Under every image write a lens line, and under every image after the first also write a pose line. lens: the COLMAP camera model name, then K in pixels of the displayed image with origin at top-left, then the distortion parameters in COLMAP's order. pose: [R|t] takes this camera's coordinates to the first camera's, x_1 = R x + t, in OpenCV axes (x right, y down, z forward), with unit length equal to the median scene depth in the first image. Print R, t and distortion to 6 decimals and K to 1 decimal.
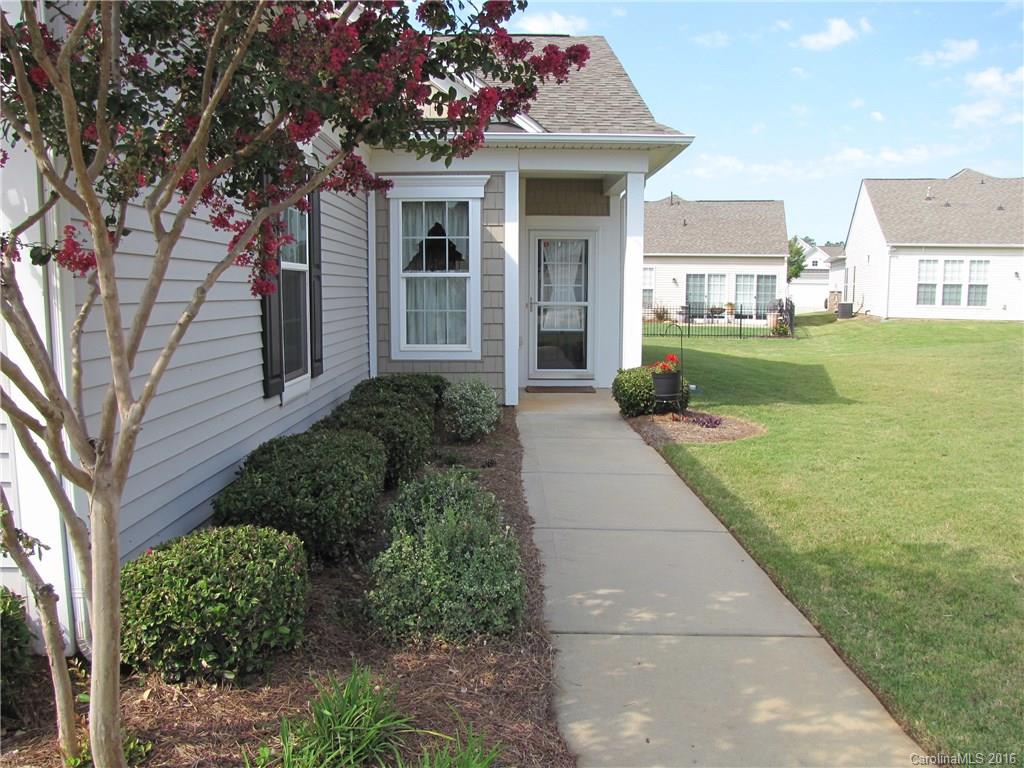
lens RADIAL K [[858.2, 0, 510.9], [0, 858.2, 399.8], [0, 0, 1]] dist [-0.189712, 0.169241]
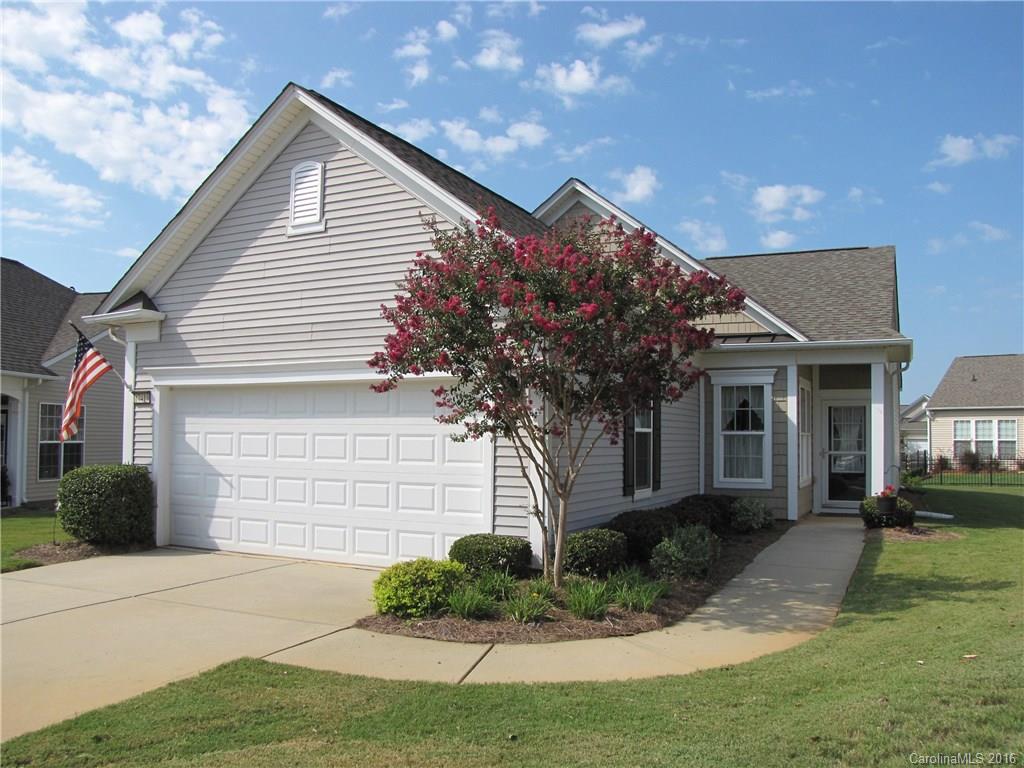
lens RADIAL K [[858.2, 0, 510.9], [0, 858.2, 399.8], [0, 0, 1]] dist [-0.189712, 0.169241]
pose [[0.898341, -0.014784, -0.439050, 0.212432], [-0.062394, 0.985008, -0.160831, 0.068120], [0.434845, 0.171875, 0.883950, -0.556799]]
